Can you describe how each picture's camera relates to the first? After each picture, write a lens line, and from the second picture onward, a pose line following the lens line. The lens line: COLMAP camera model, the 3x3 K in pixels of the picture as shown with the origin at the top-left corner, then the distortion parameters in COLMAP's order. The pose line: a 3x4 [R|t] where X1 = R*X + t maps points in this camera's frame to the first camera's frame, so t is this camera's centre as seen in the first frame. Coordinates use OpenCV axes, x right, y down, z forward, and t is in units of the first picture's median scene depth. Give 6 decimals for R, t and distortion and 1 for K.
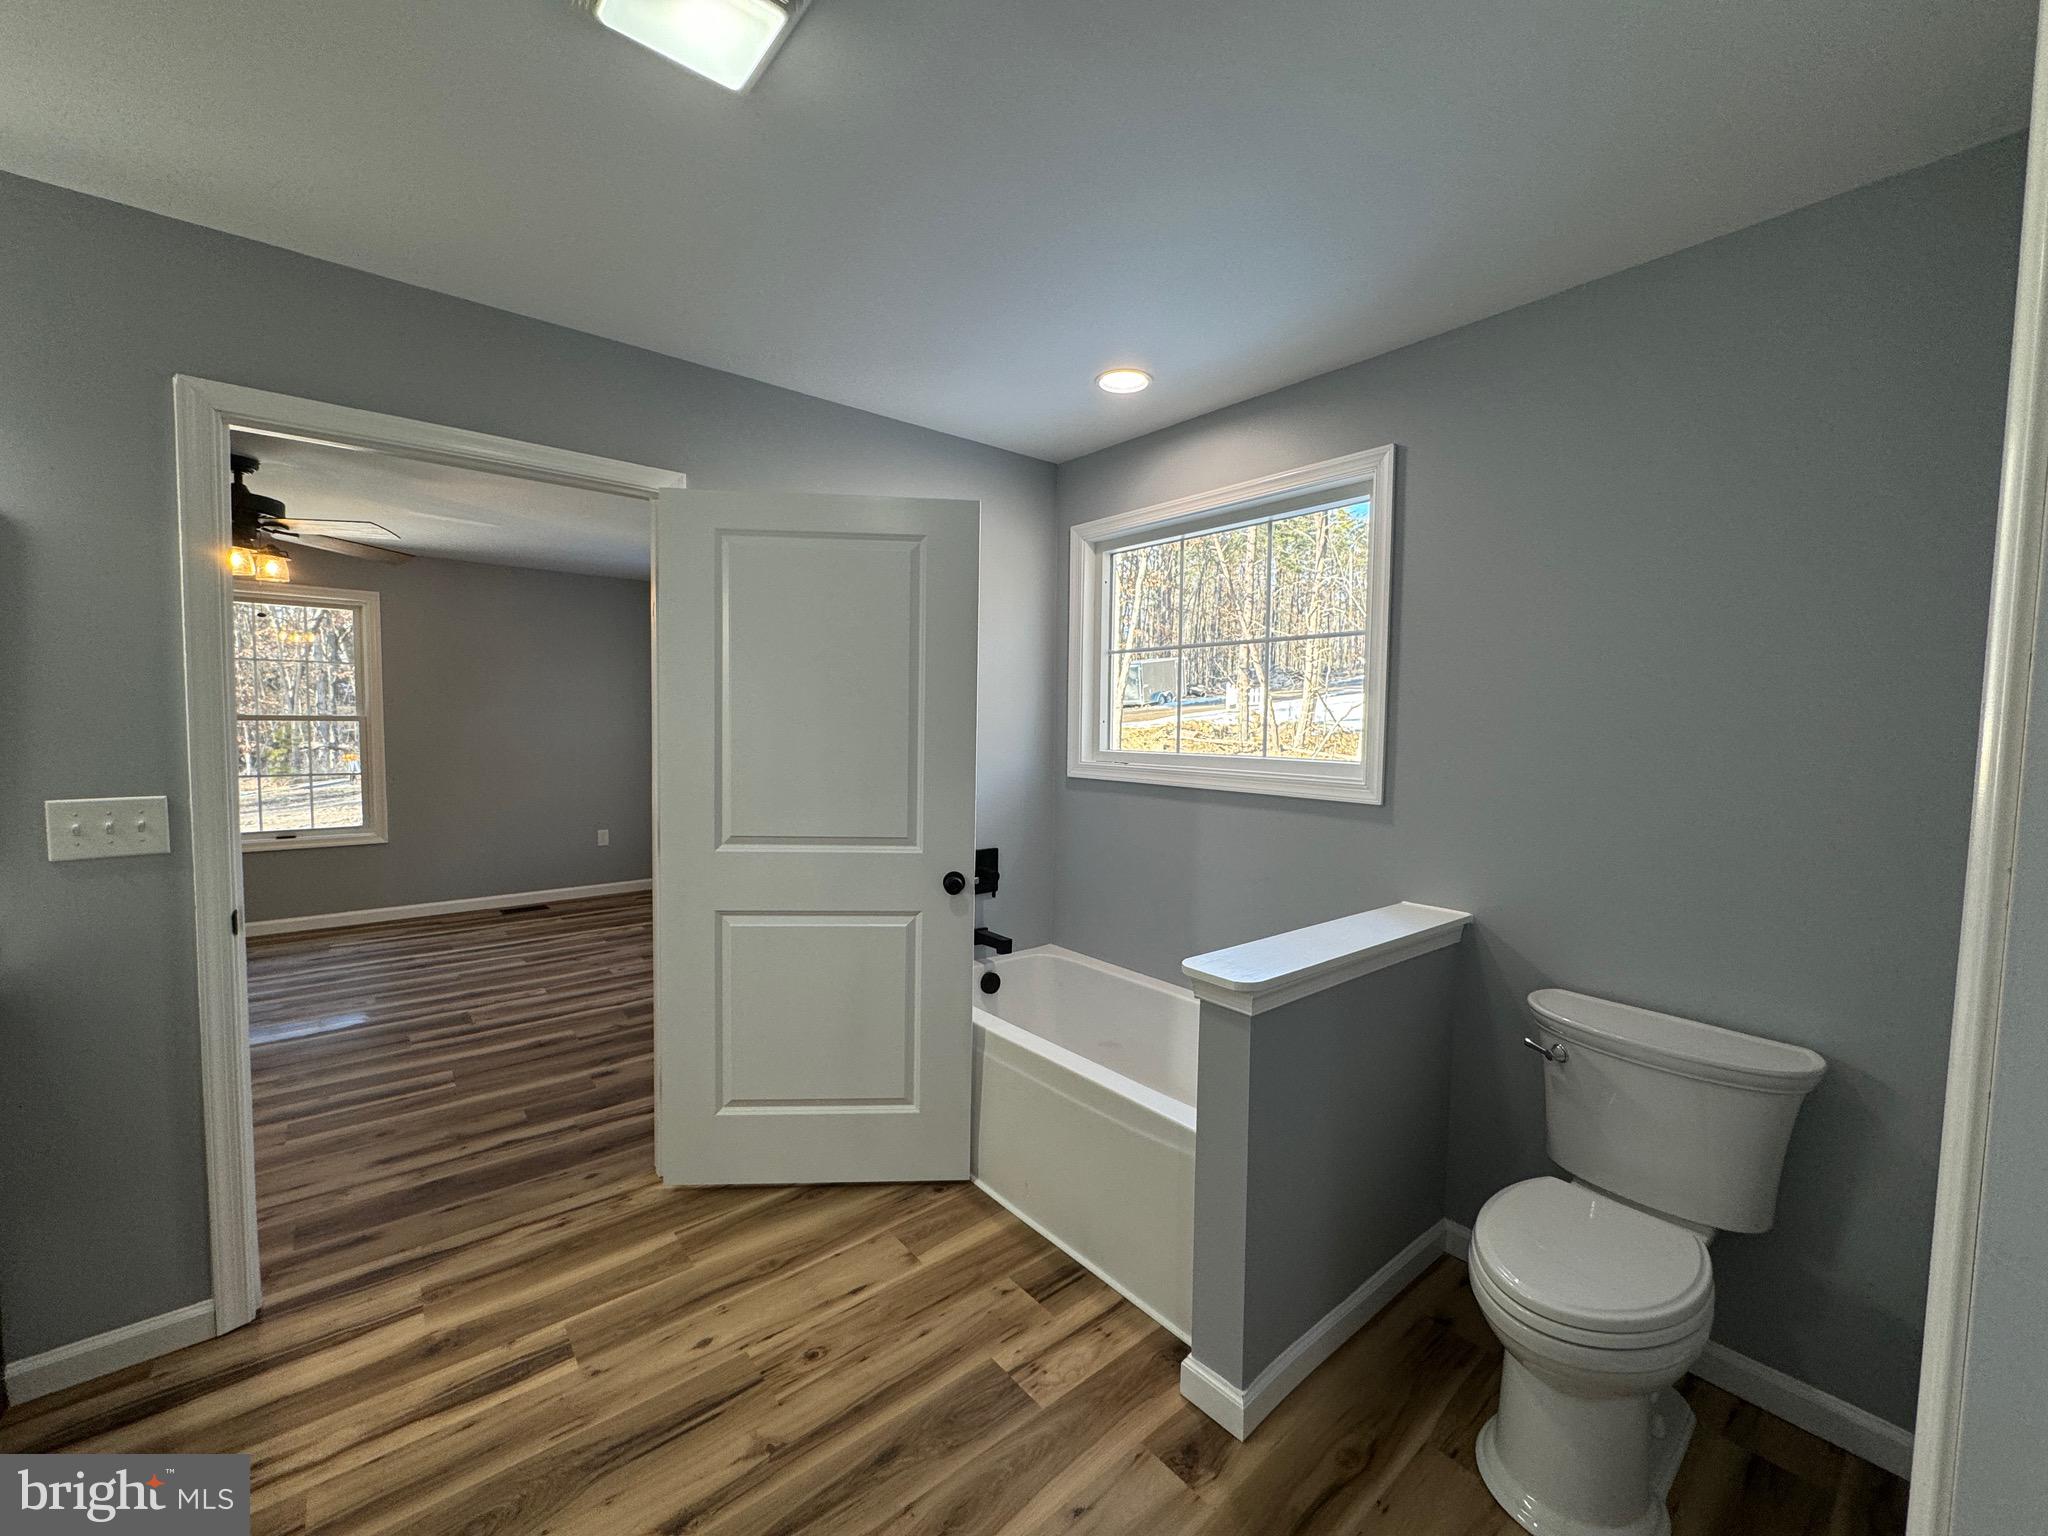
lens RADIAL K [[817.0, 0, 1024.7], [0, 817.0, 763.8], [0, 0, 1]] dist [-0.000525, -0.000419]
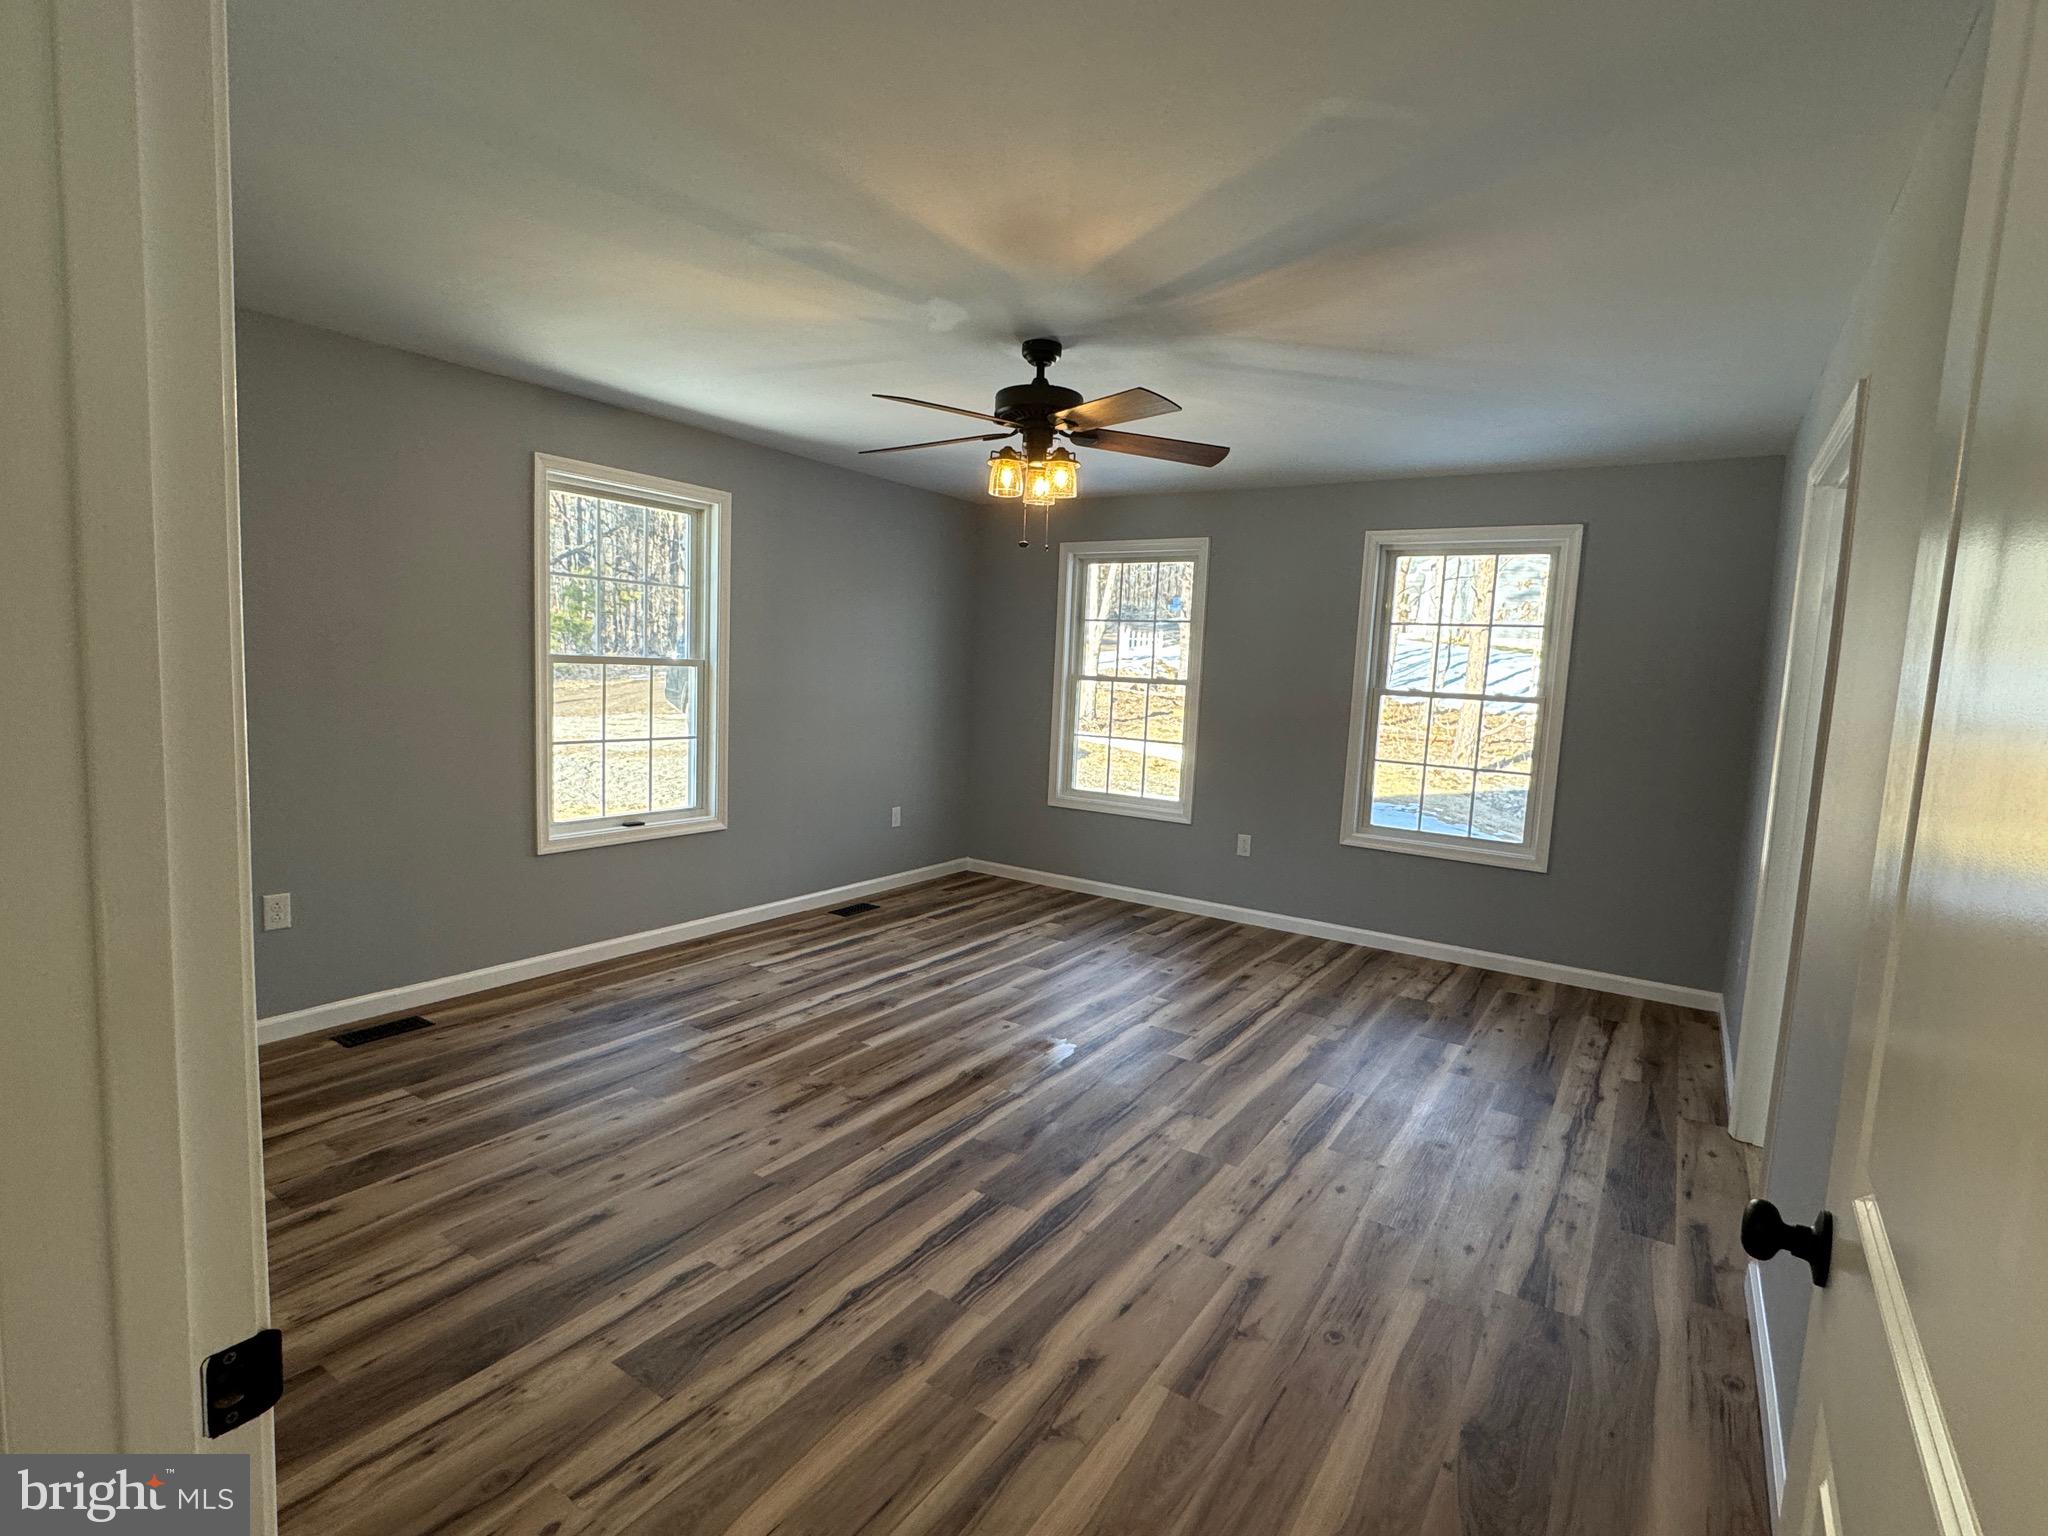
lens RADIAL K [[994.0, 0, 1028.4], [0, 994.0, 775.6], [0, 0, 1]] dist [-0.002528, -0.000294]
pose [[0.955204, -0.003558, 0.295928, -1.139625], [-0.015844, 0.997879, 0.063139, -0.022104], [-0.295525, -0.064999, 0.953121, 0.064711]]
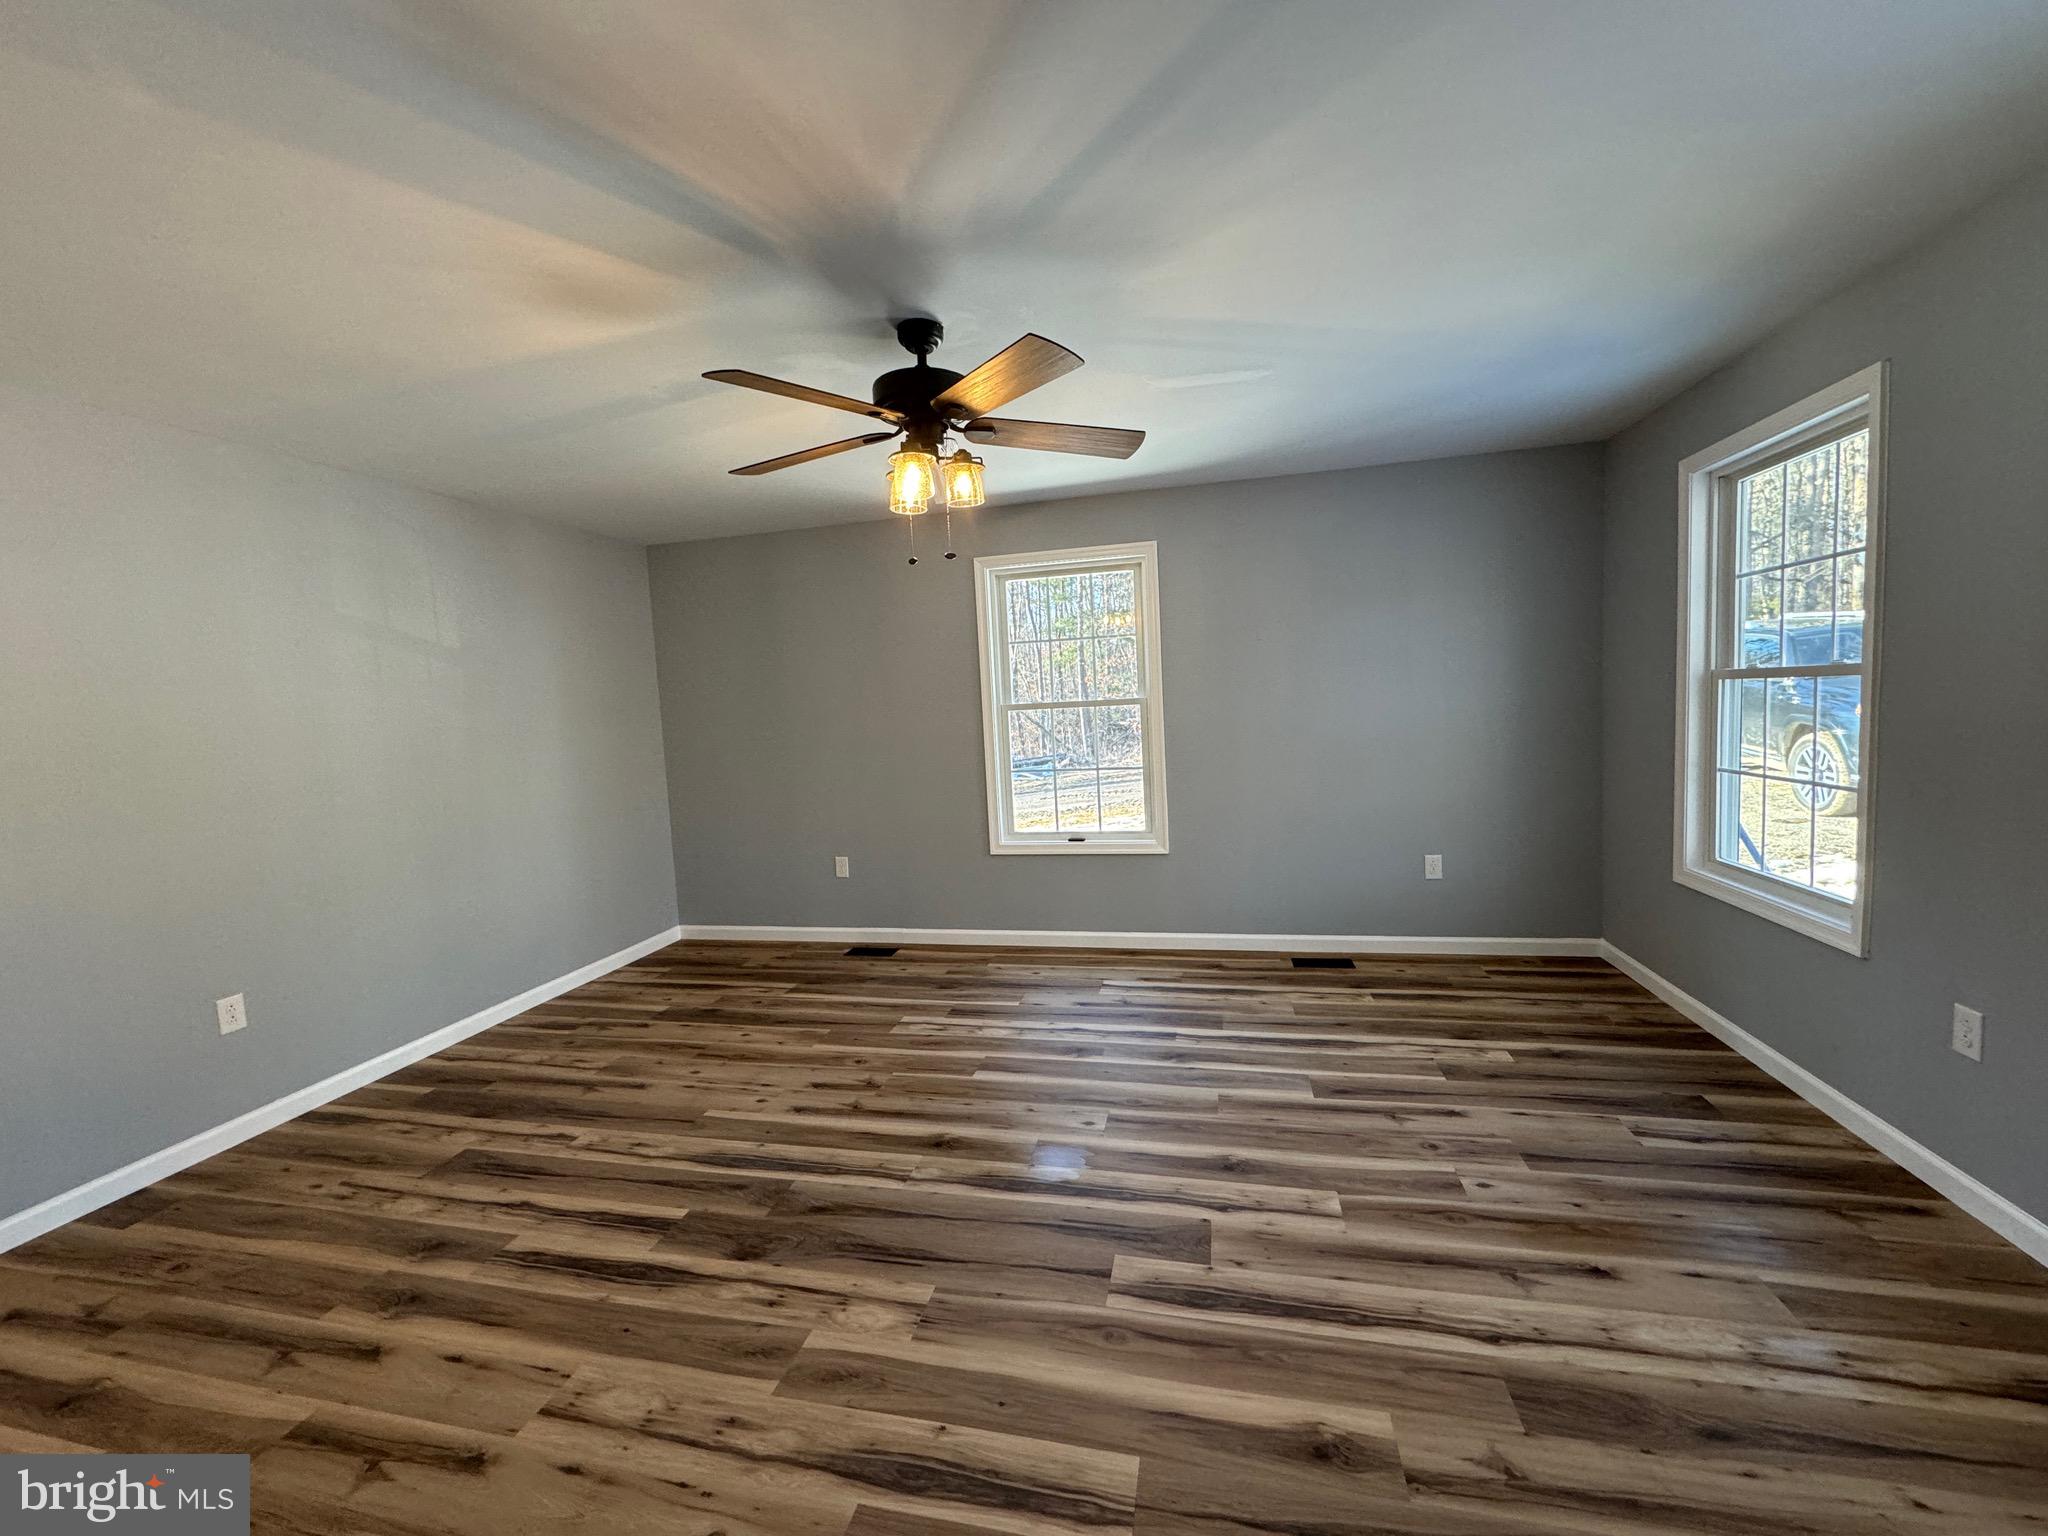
lens RADIAL K [[817.0, 0, 1021.7], [0, 817.0, 770.6], [0, 0, 1]] dist [-0.000525, -0.000419]
pose [[0.601796, 0.023032, -0.798318, -0.327585], [0.015304, 0.999068, 0.040361, -0.029462], [0.798503, -0.036507, 0.600883, 0.585435]]
